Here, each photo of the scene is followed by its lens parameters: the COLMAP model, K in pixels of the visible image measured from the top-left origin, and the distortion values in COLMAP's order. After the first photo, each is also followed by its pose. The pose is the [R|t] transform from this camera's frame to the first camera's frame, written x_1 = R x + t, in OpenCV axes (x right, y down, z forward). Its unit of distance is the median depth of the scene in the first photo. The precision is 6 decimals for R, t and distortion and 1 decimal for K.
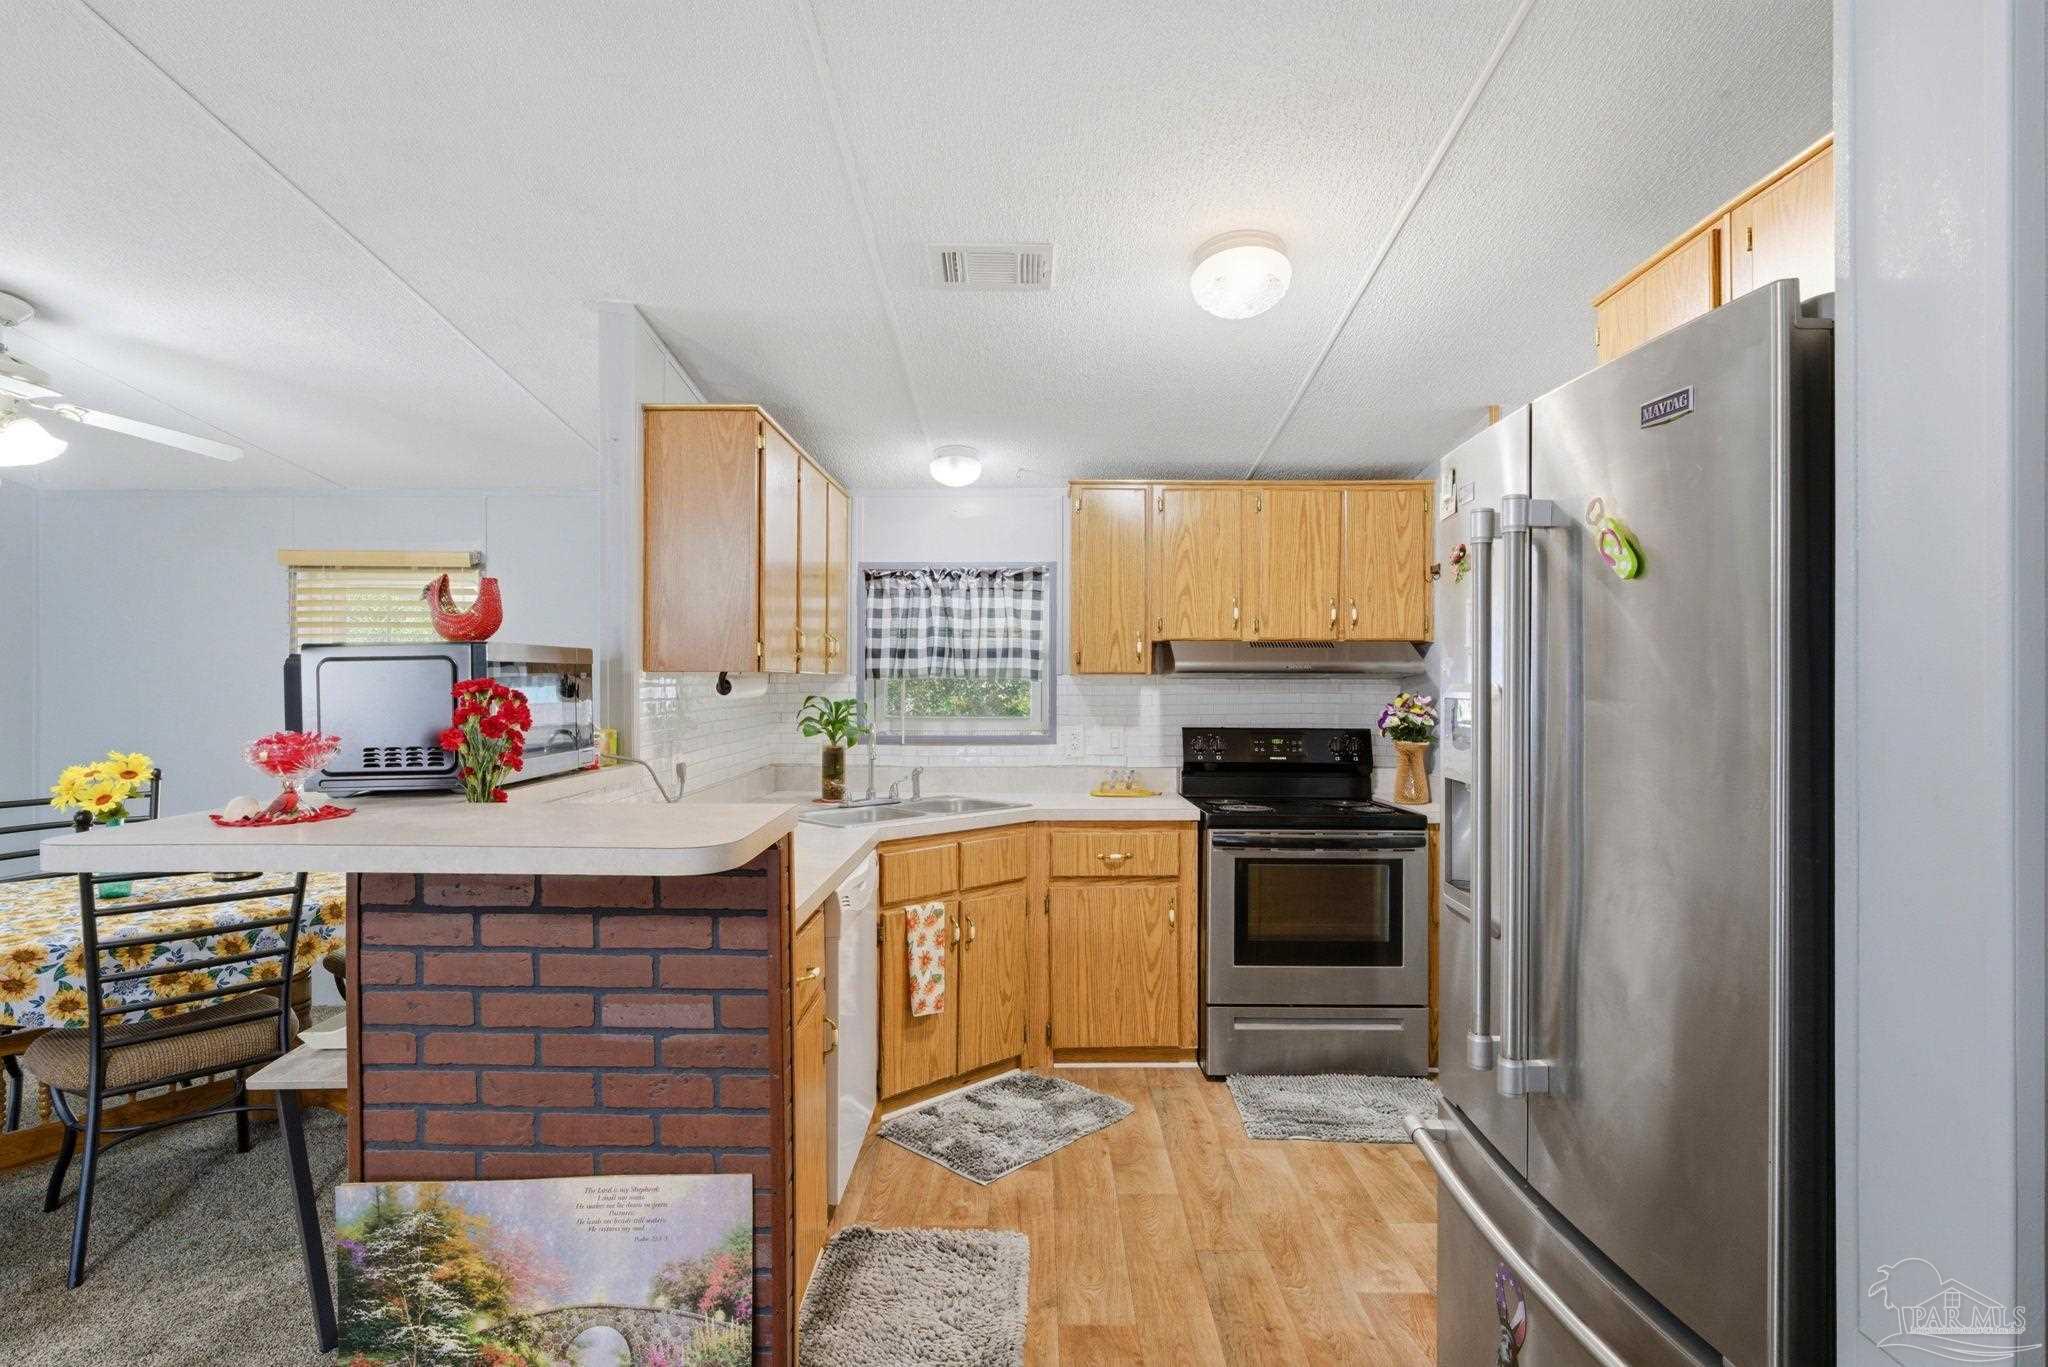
lens RADIAL K [[1025.7, 0, 1033.6], [0, 1025.7, 680.0], [0, 0, 1]] dist [-0.004943, 0.001641]
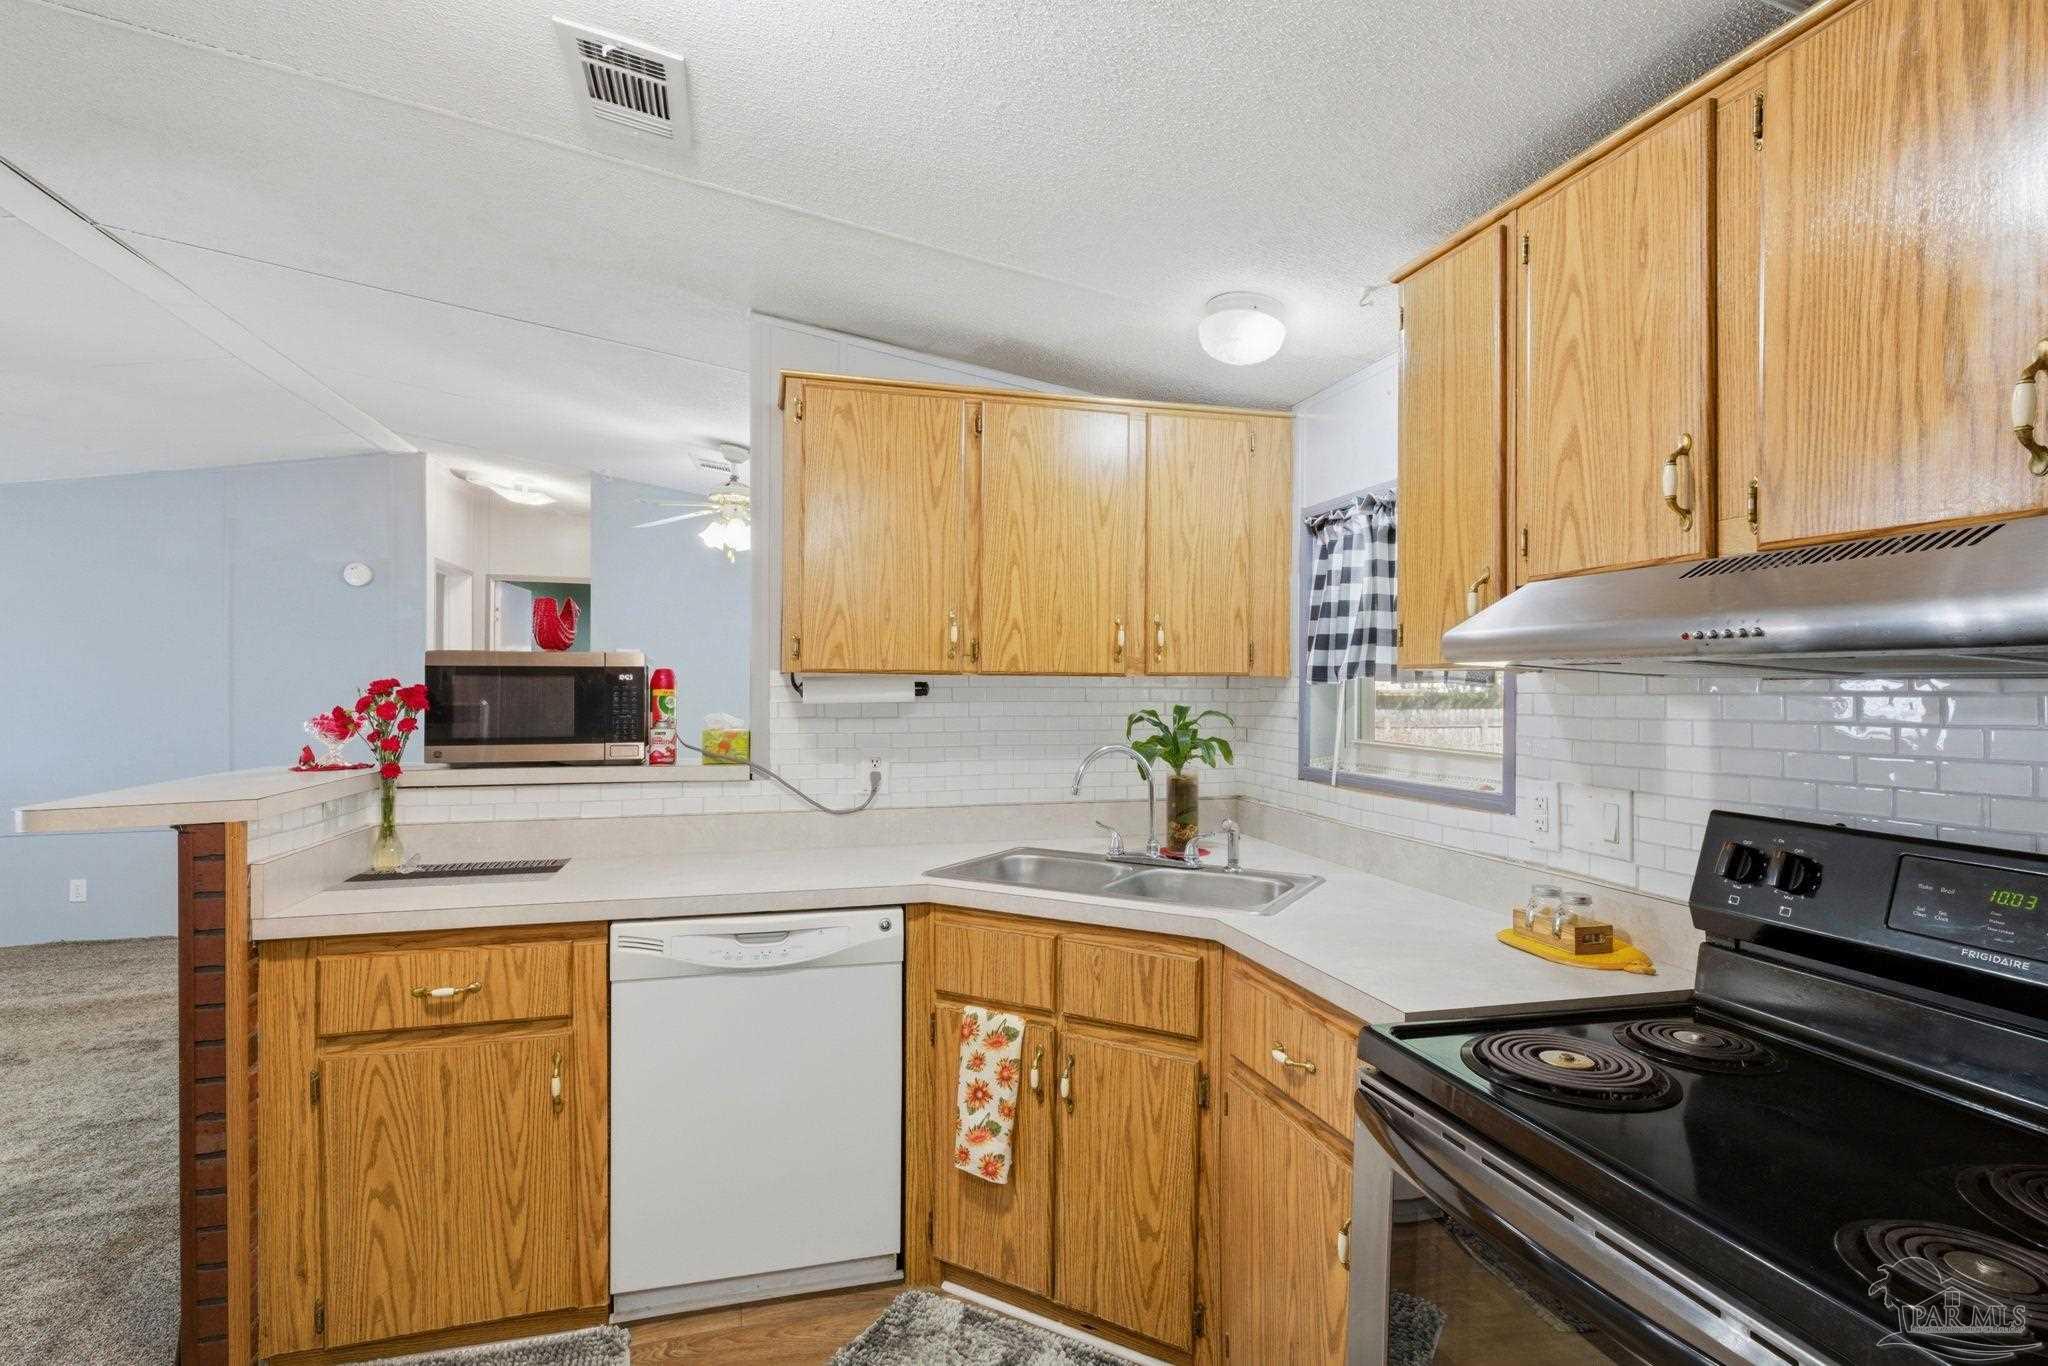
lens RADIAL K [[1025.7, 0, 1033.6], [0, 1025.7, 679.5], [0, 0, 1]] dist [-0.004943, 0.001641]
pose [[0.250628, -0.007641, -0.968053, 1.034023], [-0.000677, 0.999967, -0.008068, 0.006032], [0.968083, 0.002678, 0.250614, 1.576758]]
